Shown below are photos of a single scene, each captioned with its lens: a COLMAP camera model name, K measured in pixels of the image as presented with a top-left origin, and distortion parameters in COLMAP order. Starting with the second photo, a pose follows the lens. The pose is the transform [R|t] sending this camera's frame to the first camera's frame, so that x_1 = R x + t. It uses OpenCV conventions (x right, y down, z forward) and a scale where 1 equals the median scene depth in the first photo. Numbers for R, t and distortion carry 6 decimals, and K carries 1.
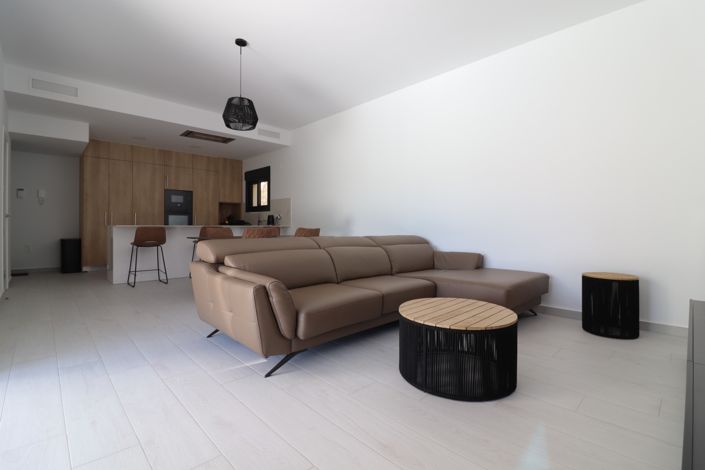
lens RADIAL K [[329.0, 0, 351.9], [0, 329.0, 229.7], [0, 0, 1]] dist [-0.004411, -0.003216]
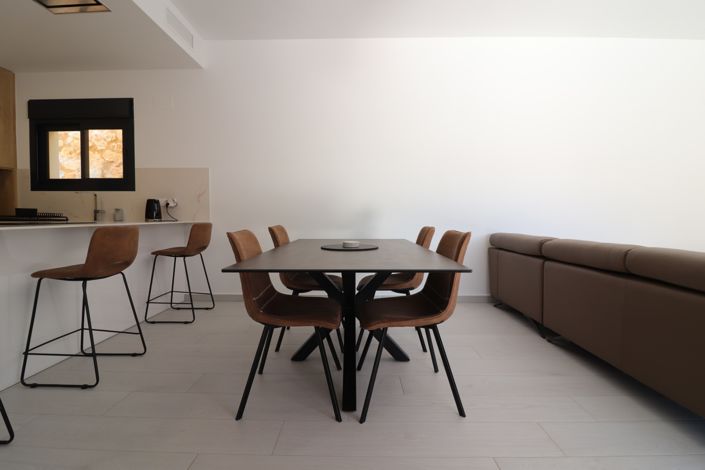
lens RADIAL K [[329.0, 0, 352.9], [0, 329.0, 230.5], [0, 0, 1]] dist [-0.004411, -0.003216]
pose [[0.710560, -0.020341, 0.703342, -0.381784], [0.007781, 0.999748, 0.021053, -0.005439], [-0.703593, -0.009487, 0.710540, 0.439381]]
